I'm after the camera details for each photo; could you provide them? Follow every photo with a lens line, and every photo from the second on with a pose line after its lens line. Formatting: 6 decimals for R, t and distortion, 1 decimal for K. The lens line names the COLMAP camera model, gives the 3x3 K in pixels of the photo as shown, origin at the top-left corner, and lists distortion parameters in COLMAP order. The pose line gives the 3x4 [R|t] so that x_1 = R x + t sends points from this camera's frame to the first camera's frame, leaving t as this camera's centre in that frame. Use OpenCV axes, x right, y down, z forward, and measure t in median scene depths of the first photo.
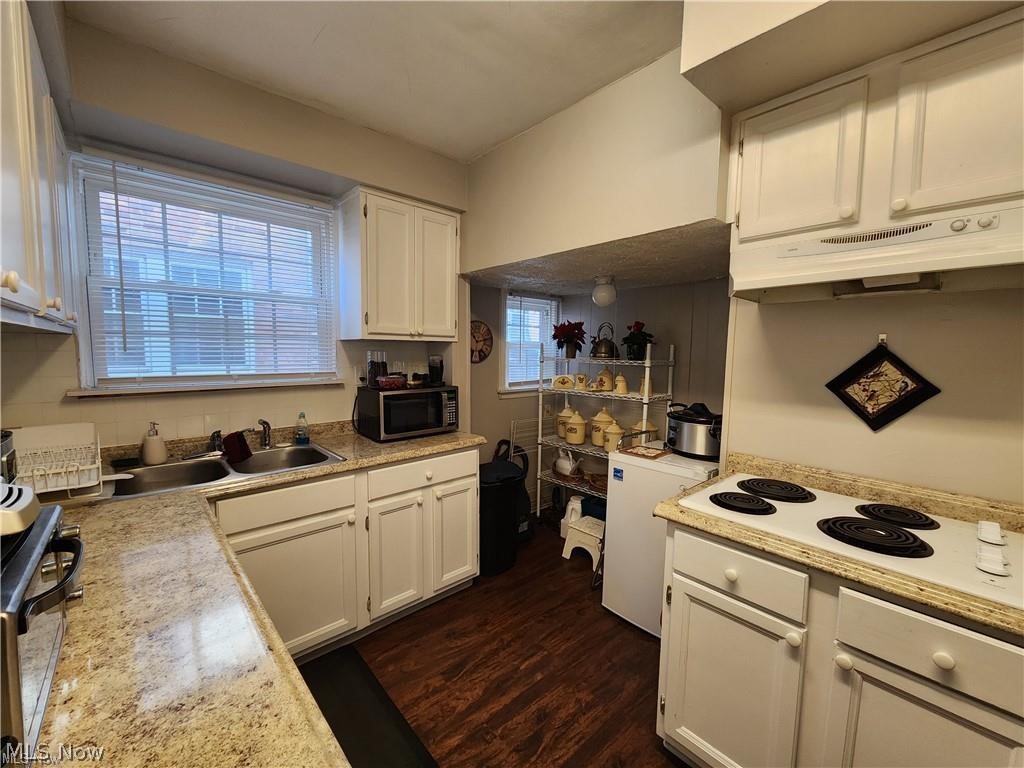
lens RADIAL K [[418.9, 0, 512.0], [0, 418.9, 384.0], [0, 0, 1]] dist [-0.000258, -0.000071]
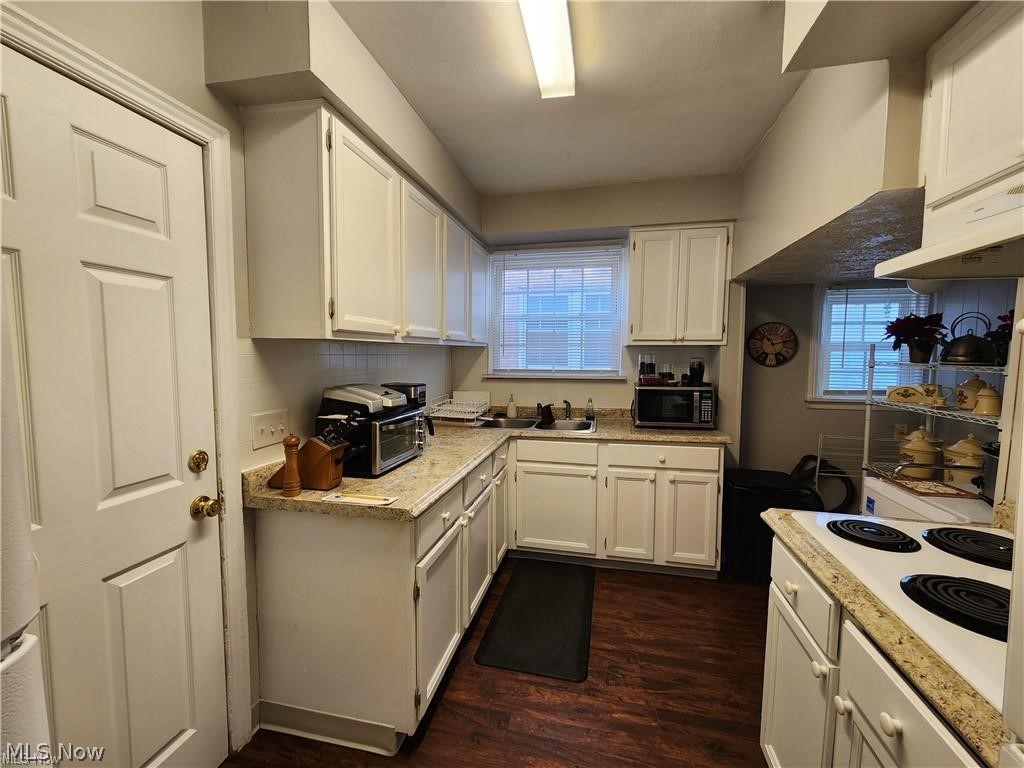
lens RADIAL K [[418.9, 0, 512.0], [0, 418.9, 384.0], [0, 0, 1]] dist [-0.000258, -0.000071]
pose [[0.582048, 0.051627, -0.811514, 0.456055], [-0.062428, 0.997874, 0.018707, 0.009957], [0.810755, 0.039773, 0.584033, -0.037489]]
